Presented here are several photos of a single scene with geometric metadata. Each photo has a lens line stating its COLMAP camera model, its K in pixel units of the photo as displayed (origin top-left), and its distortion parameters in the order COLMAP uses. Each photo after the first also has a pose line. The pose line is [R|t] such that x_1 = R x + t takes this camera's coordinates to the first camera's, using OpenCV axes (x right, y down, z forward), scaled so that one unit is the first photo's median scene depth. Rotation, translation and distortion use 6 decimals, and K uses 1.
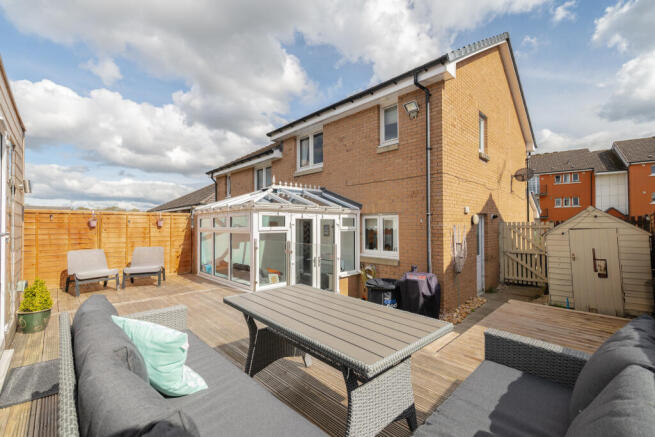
lens RADIAL K [[282.3, 0, 327.7], [0, 282.3, 220.6], [0, 0, 1]] dist [-0.004357, -0.000454]
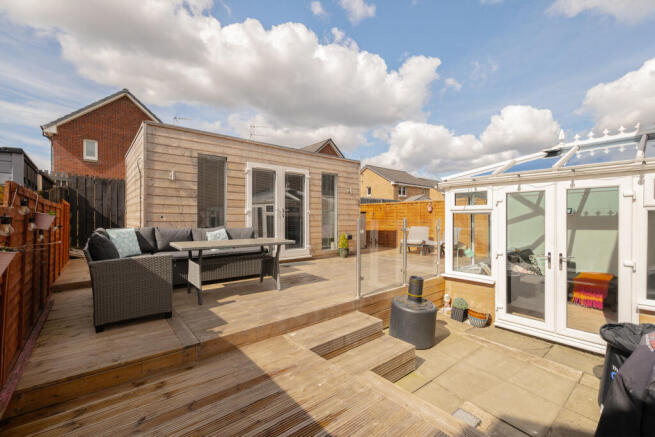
lens RADIAL K [[282.3, 0, 328.0], [0, 282.3, 217.6], [0, 0, 1]] dist [-0.004357, -0.000454]
pose [[-0.062378, -0.001325, -0.998052, 0.642260], [0.013127, 0.999912, -0.002148, 0.053032], [0.997966, -0.013235, -0.062355, 0.603063]]
